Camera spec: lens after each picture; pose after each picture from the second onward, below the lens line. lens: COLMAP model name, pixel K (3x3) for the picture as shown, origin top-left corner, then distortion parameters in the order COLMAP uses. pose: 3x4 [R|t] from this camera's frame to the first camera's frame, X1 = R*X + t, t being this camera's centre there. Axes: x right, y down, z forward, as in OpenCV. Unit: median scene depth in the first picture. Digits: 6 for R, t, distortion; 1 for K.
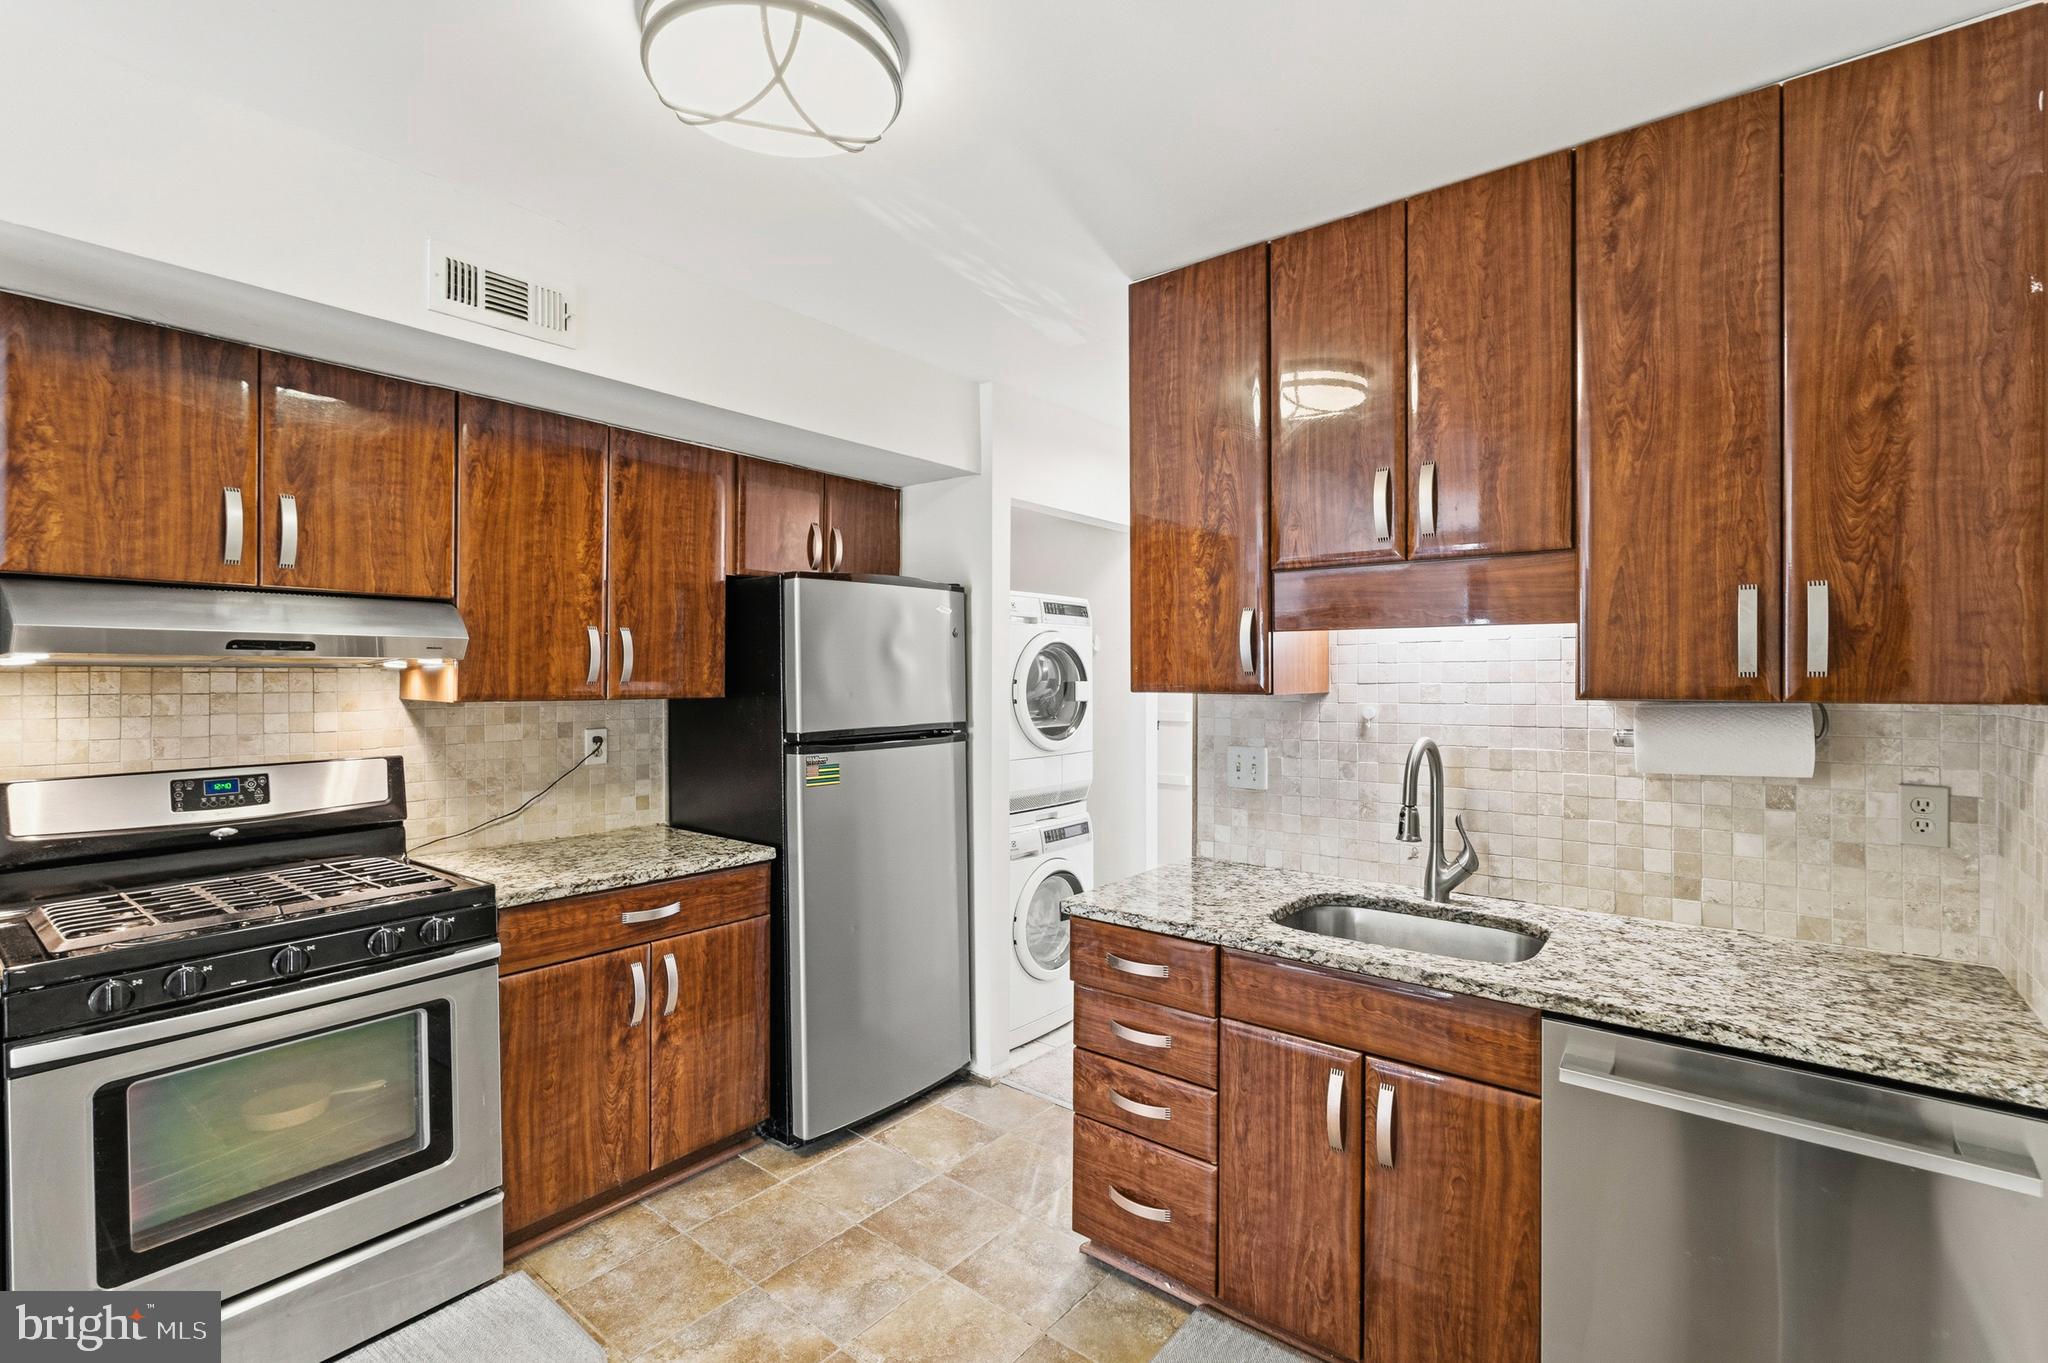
lens RADIAL K [[918.9, 0, 1024.0], [0, 918.9, 681.5], [0, 0, 1]] dist [-0.000887, -0.000077]
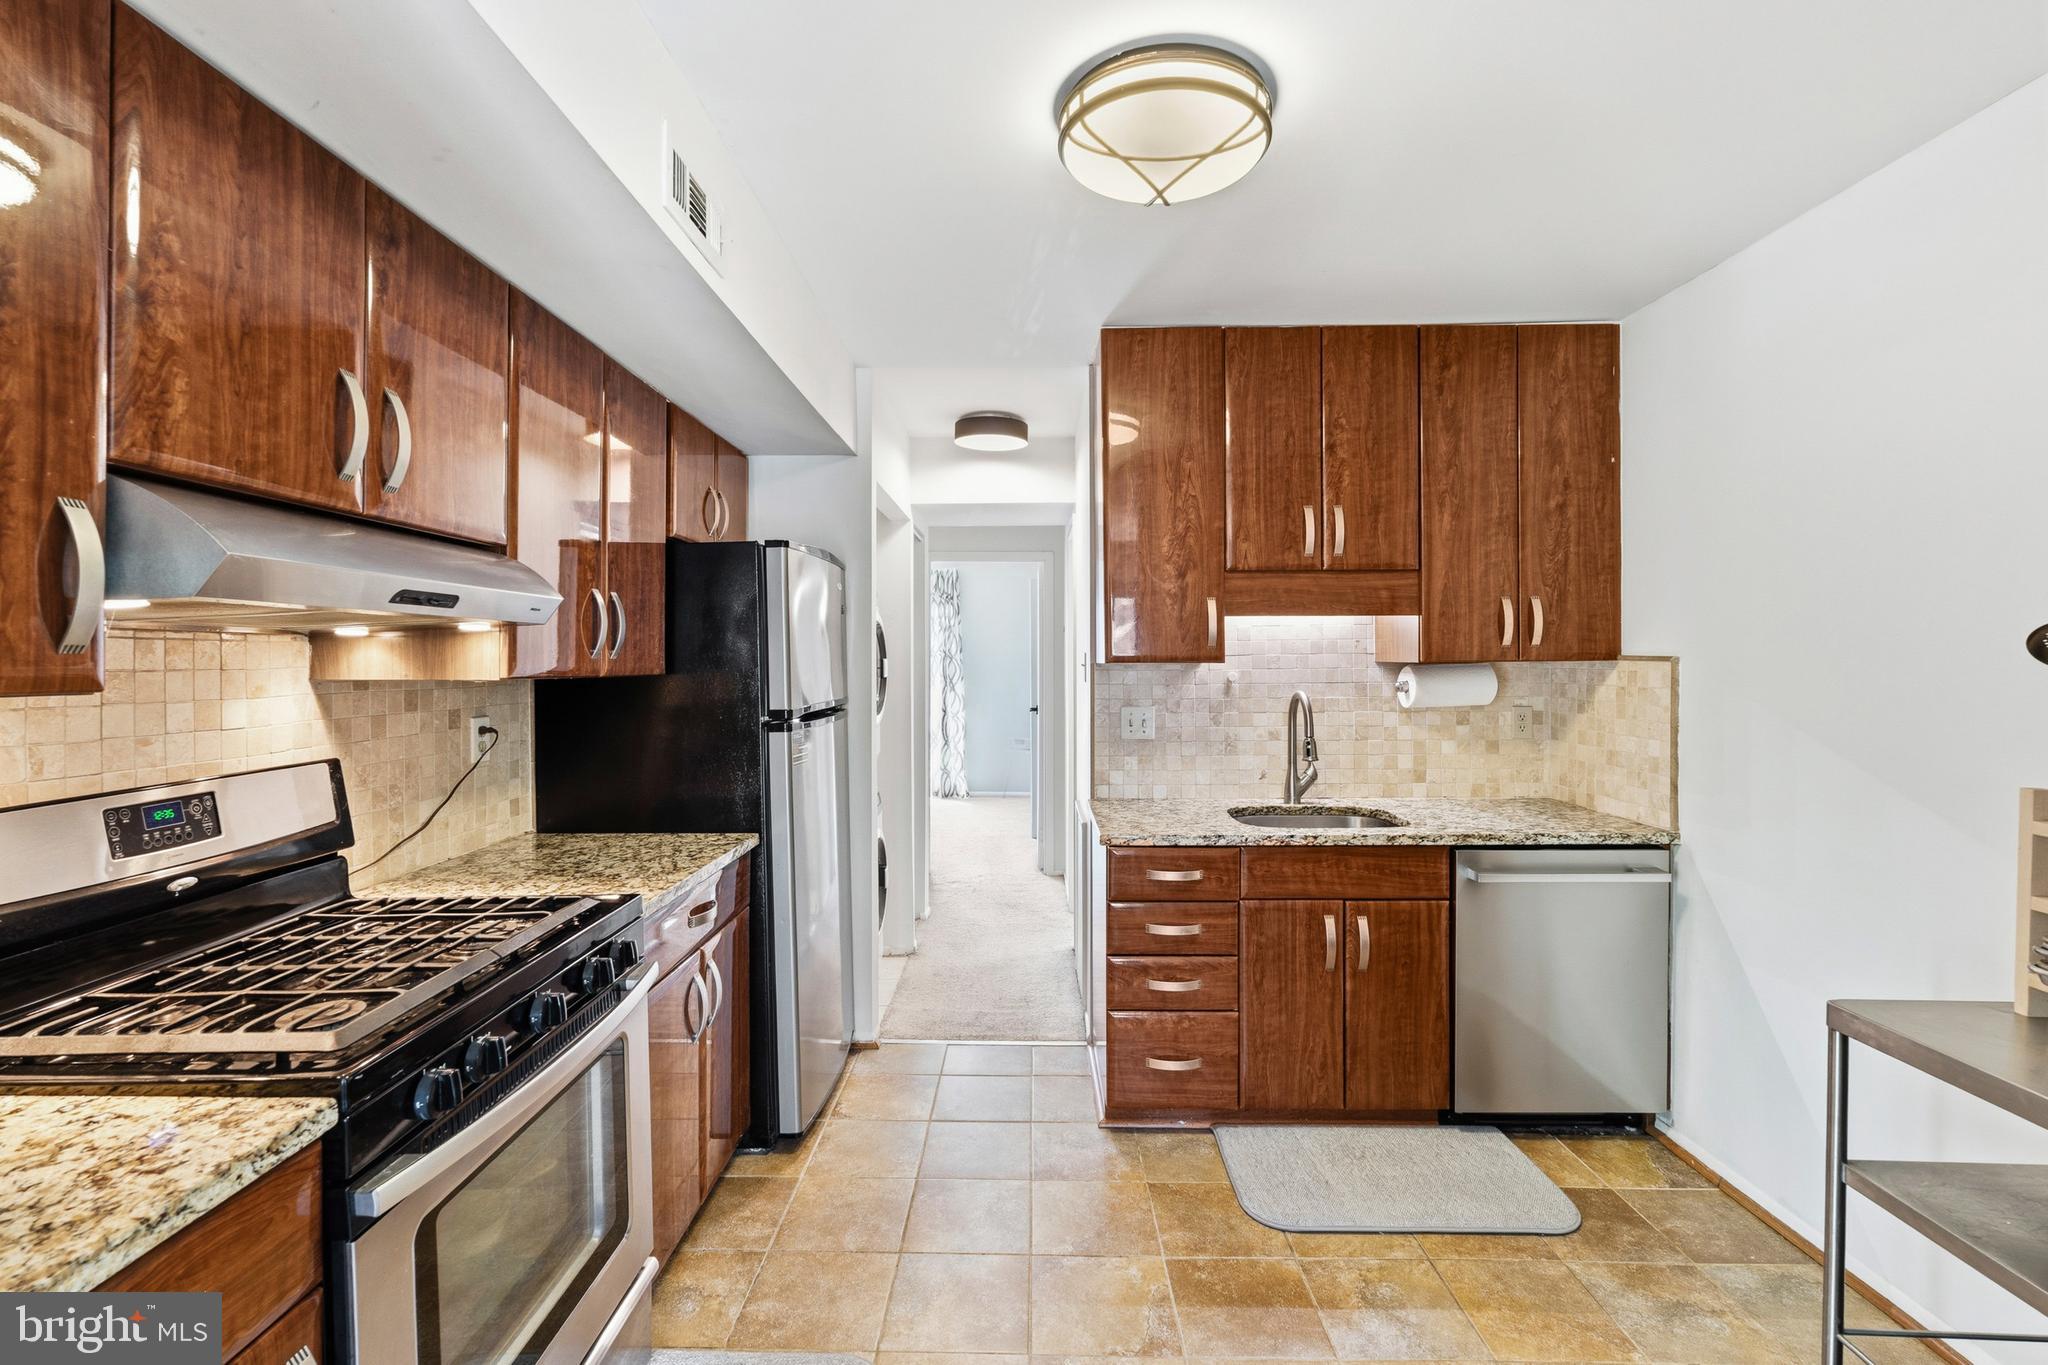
lens RADIAL K [[911.6, 0, 1021.1], [0, 911.6, 664.8], [0, 0, 1]] dist [-0.001137, -0.000113]
pose [[0.788666, -0.007211, 0.614779, -0.908977], [0.009760, 0.999952, -0.000792, 0.018000], [-0.614744, 0.006625, 0.788699, 0.145747]]
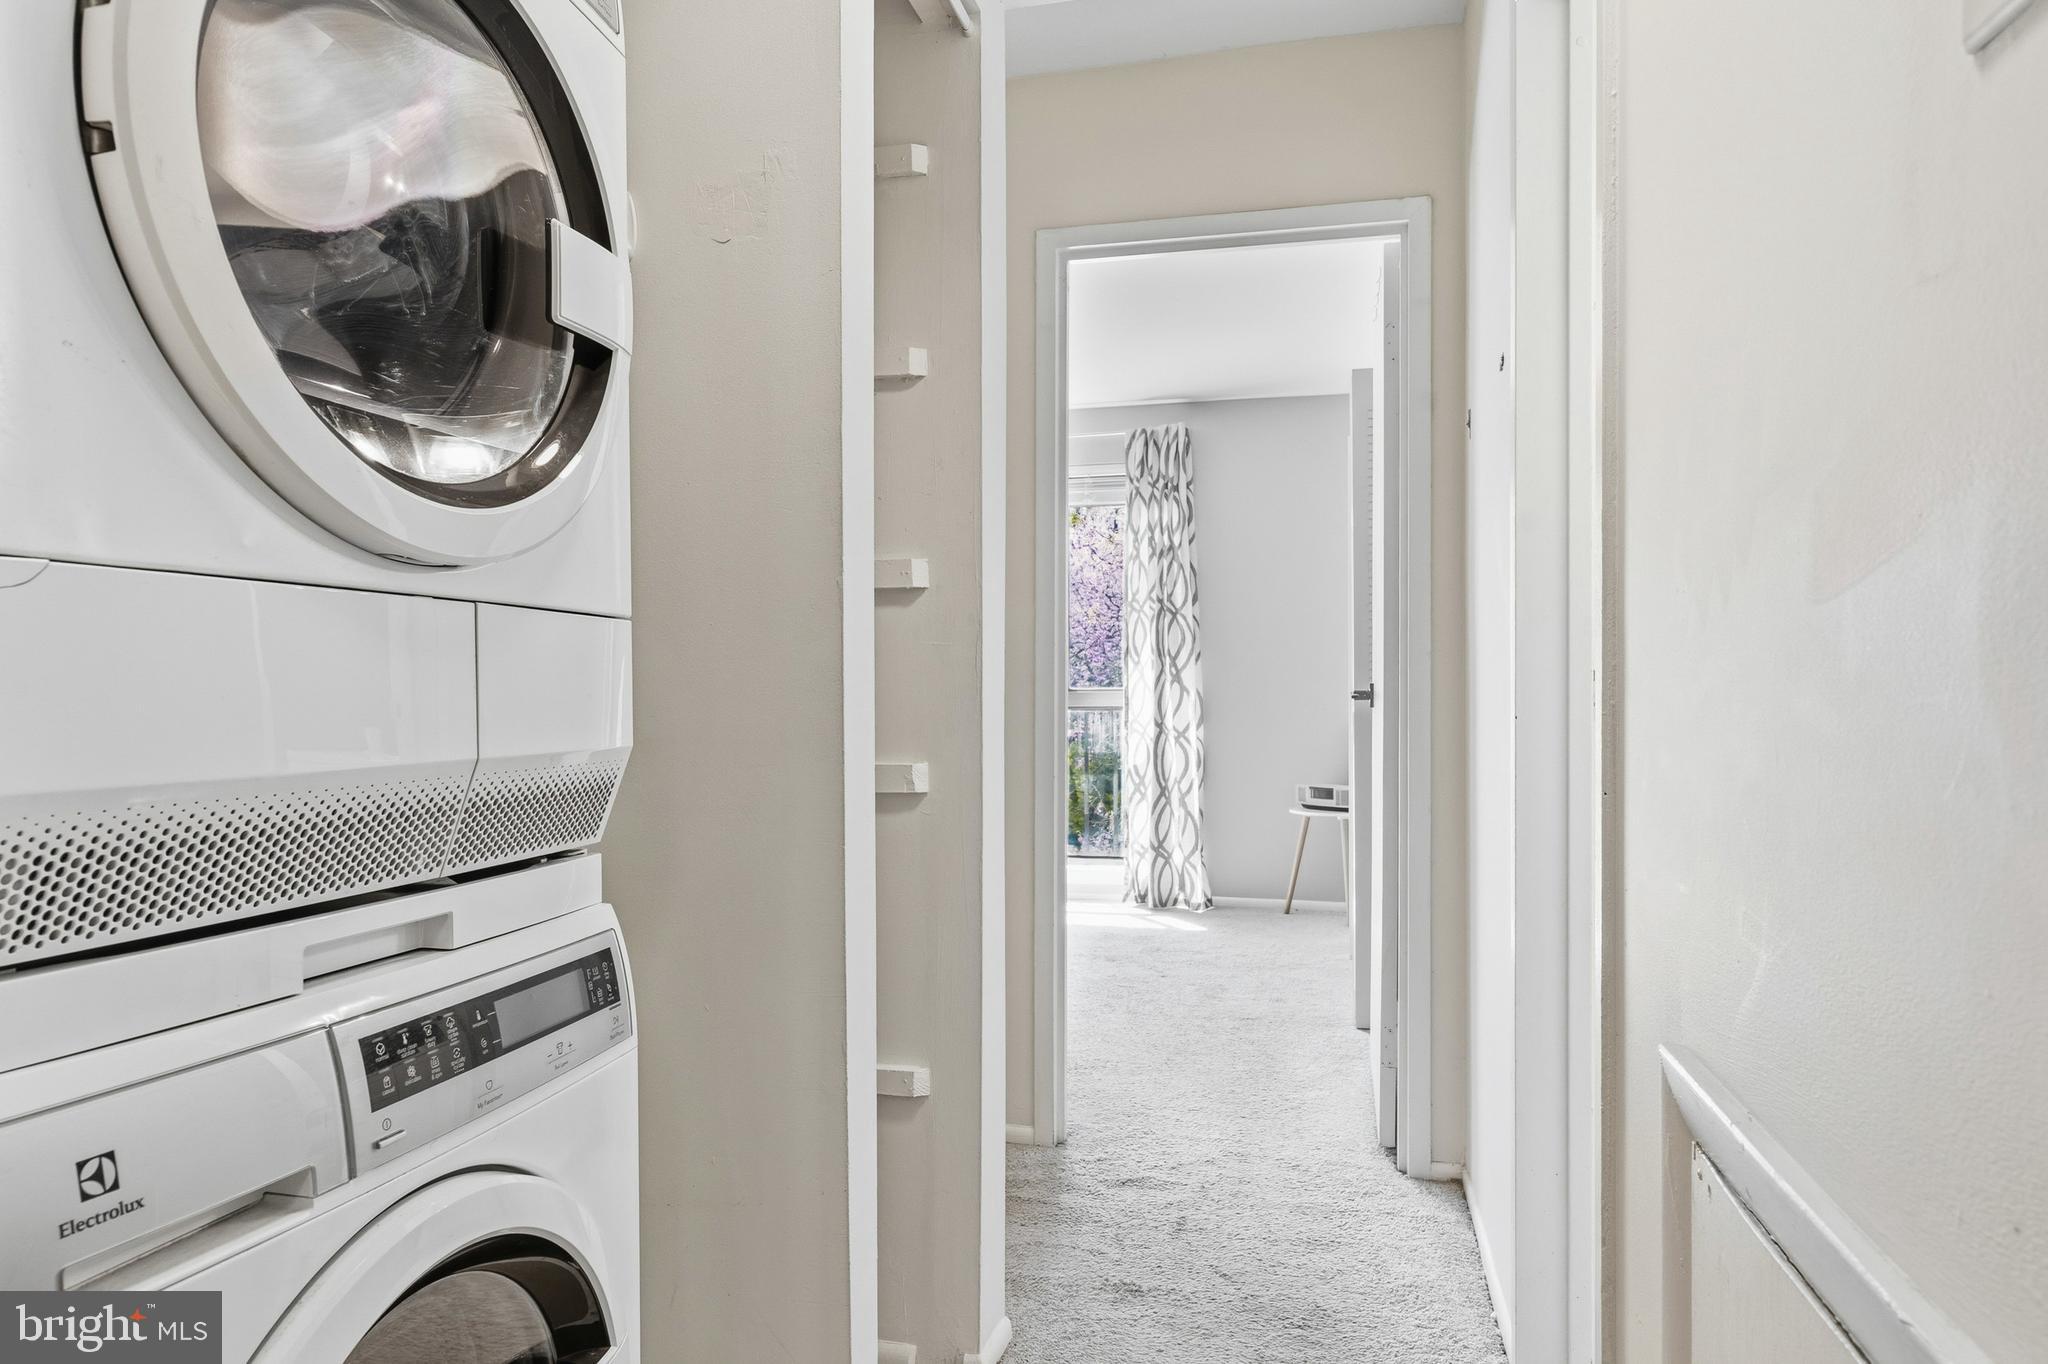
lens RADIAL K [[1295.4, 0, 1025.4], [0, 1295.4, 699.1], [0, 0, 1]] dist [0.000103, -0.000039]
pose [[0.905551, -0.003428, 0.424223, 0.060398], [0.005119, 0.999983, -0.002846, 0.197183], [-0.424206, 0.004749, 0.905553, 1.408991]]
